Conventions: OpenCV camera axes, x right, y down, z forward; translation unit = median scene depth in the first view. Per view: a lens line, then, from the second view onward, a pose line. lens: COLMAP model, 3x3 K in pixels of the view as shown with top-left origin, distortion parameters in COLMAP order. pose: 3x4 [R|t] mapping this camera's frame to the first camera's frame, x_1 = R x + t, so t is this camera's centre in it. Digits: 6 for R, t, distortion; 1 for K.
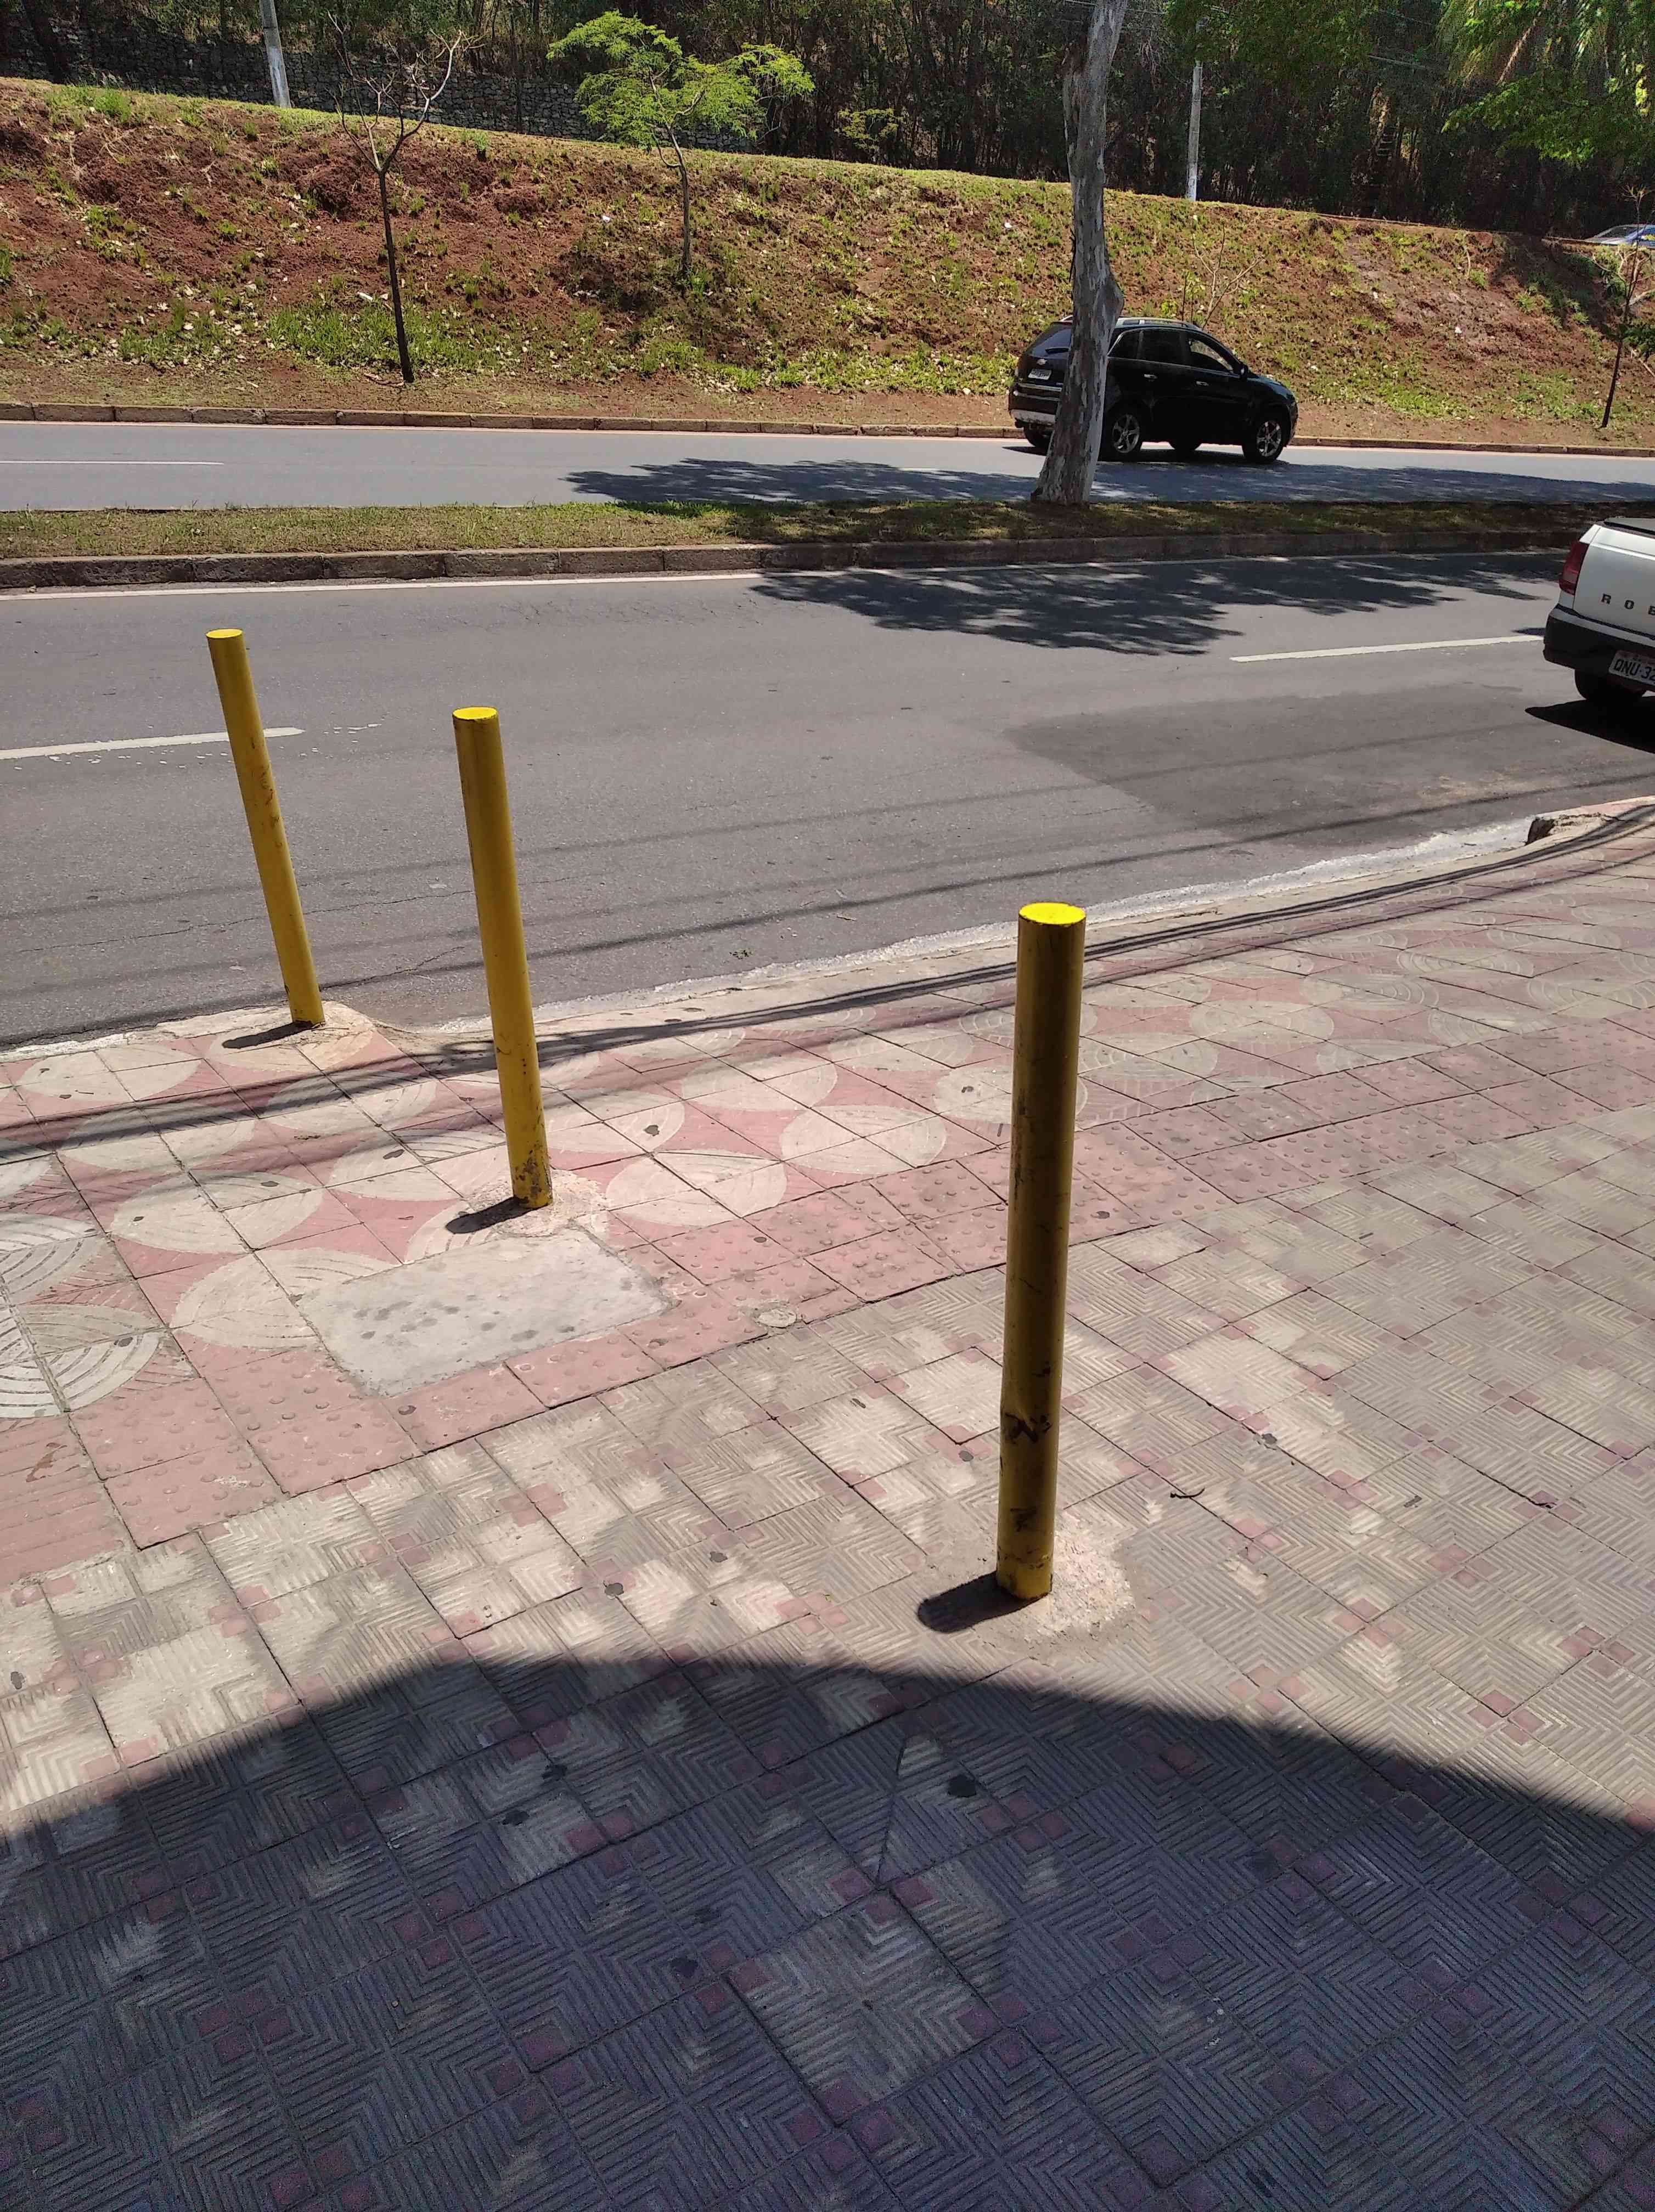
lens RADIAL K [[1612.6, 0, 810.7], [0, 1612.6, 1110.2], [0, 0, 1]] dist [0.011269, -0.015811]
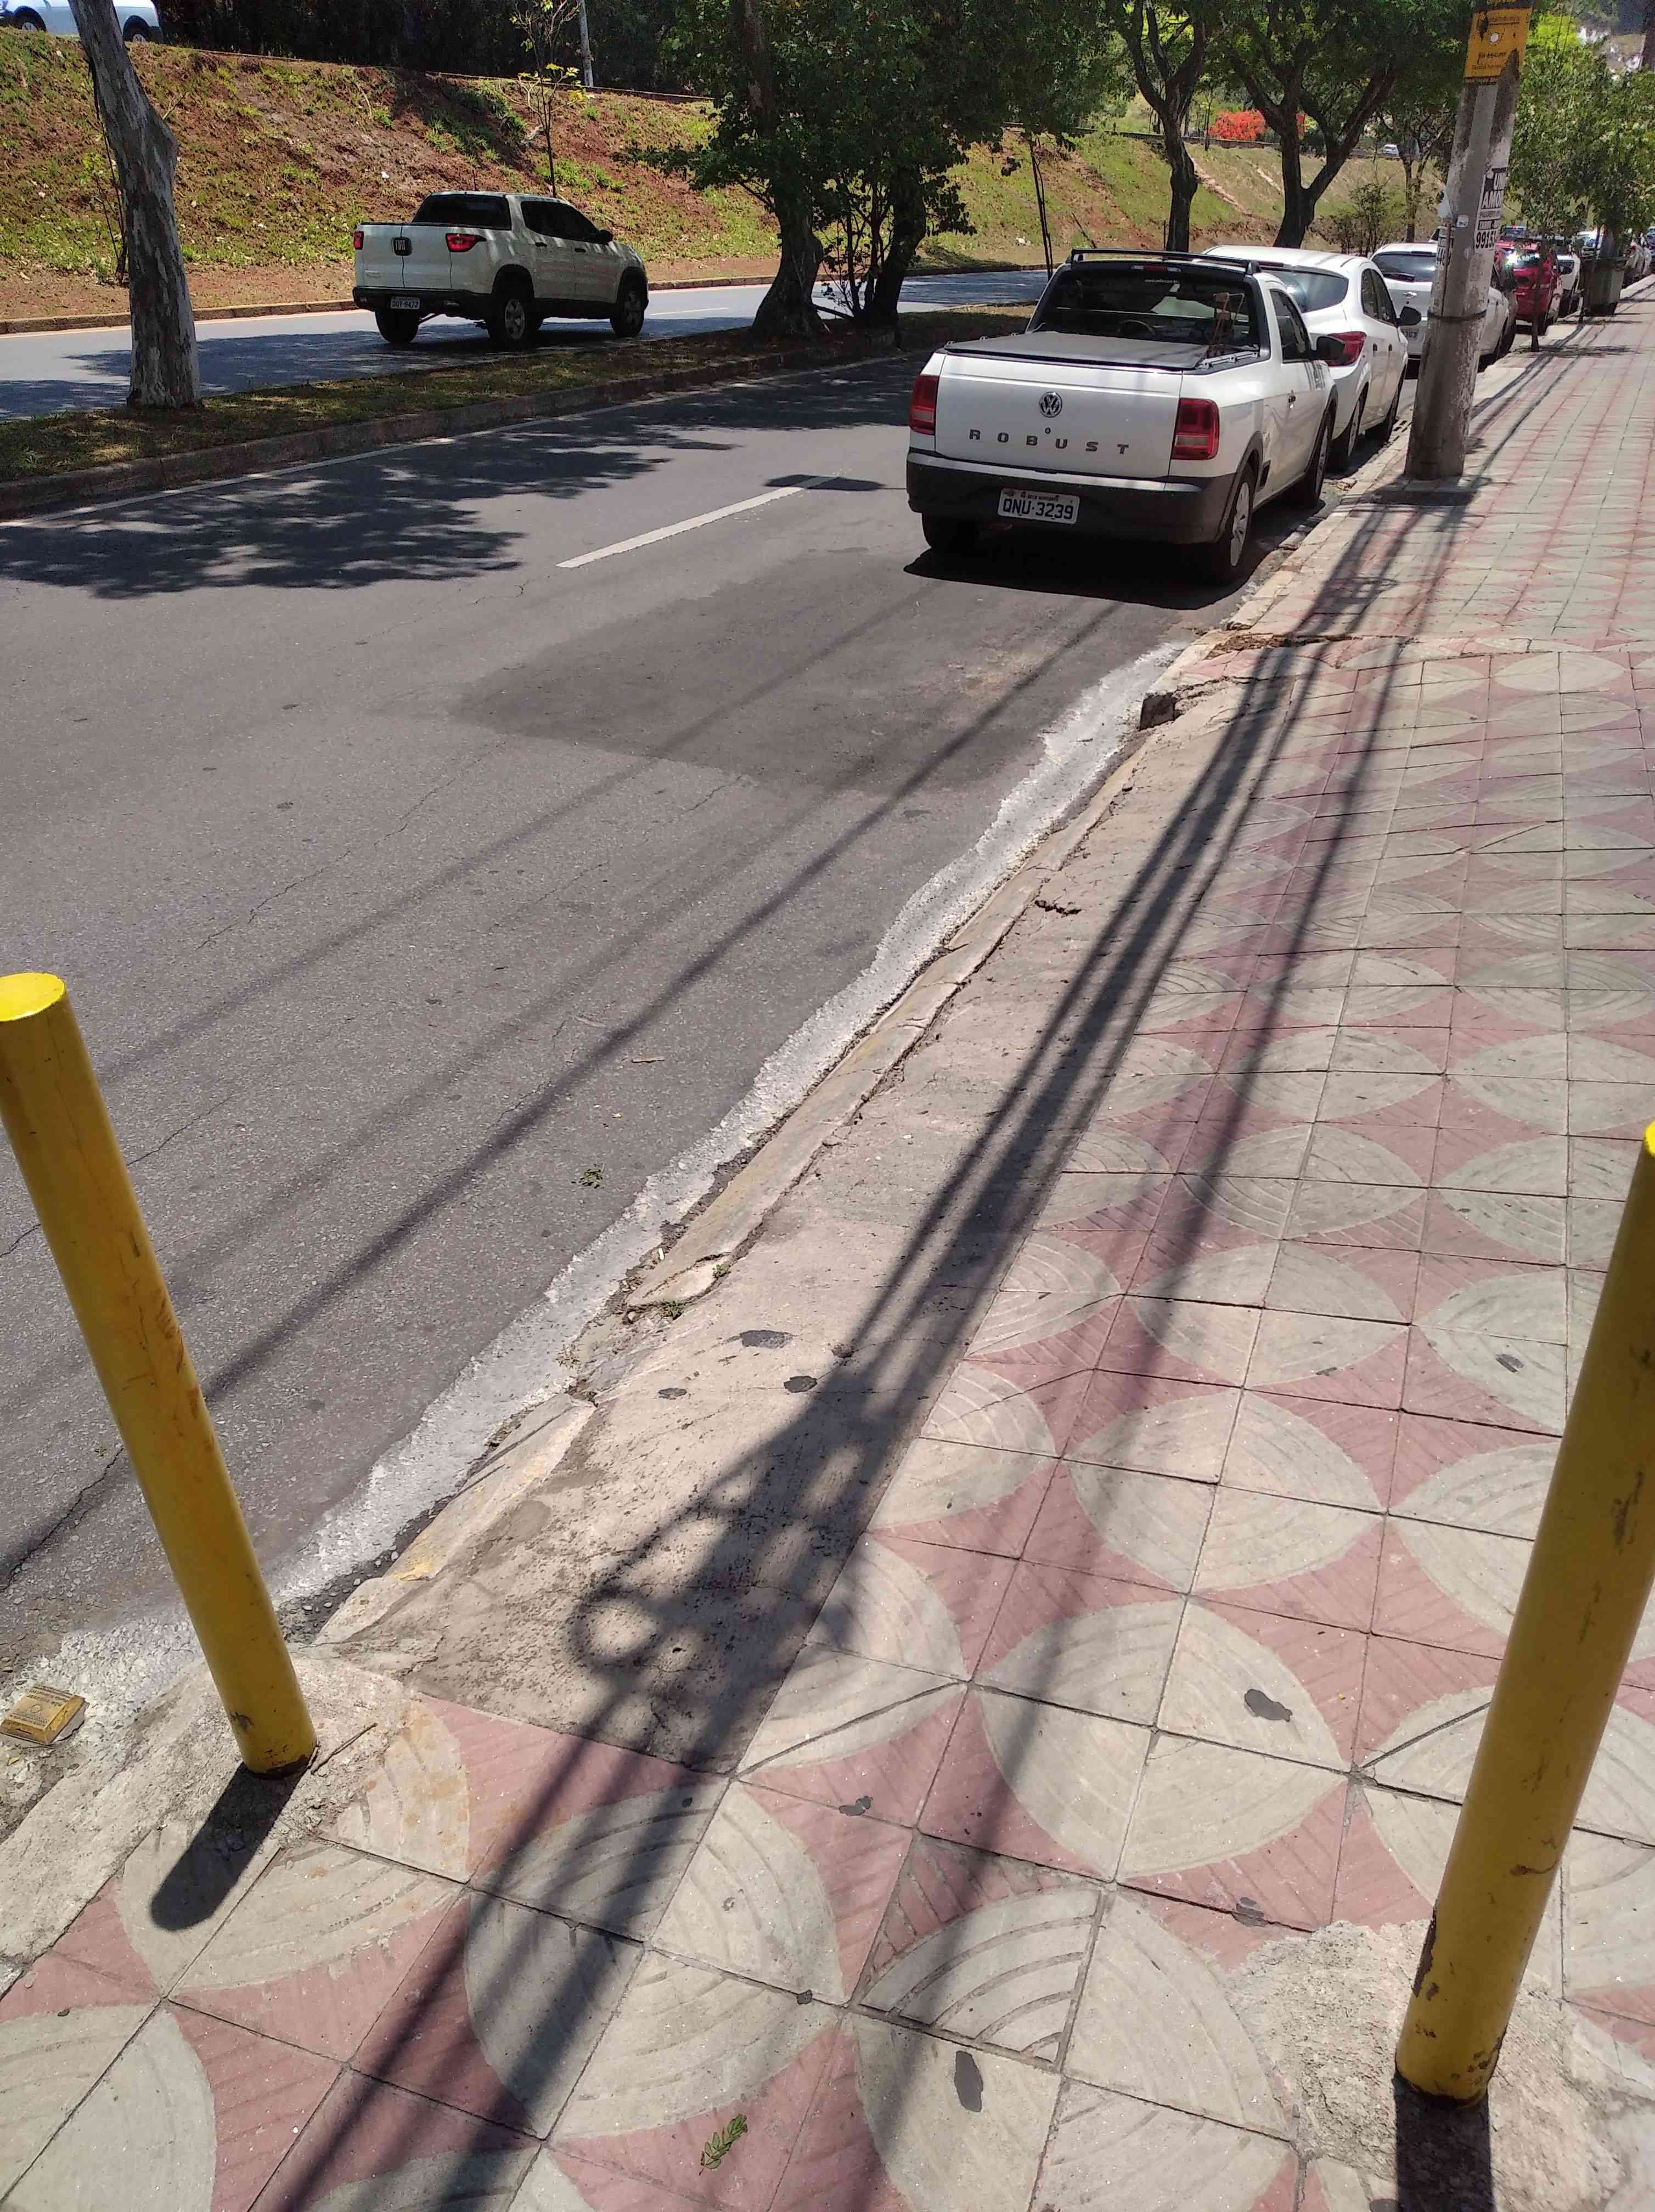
lens RADIAL K [[1612.6, 0, 772.0], [0, 1612.6, 1151.2], [0, 0, 1]] dist [0.011269, -0.015811]
pose [[0.823815, -0.331033, 0.460159, -0.154831], [0.290028, 0.943617, 0.159594, -0.107064], [-0.487044, 0.001983, 0.873375, 0.242700]]
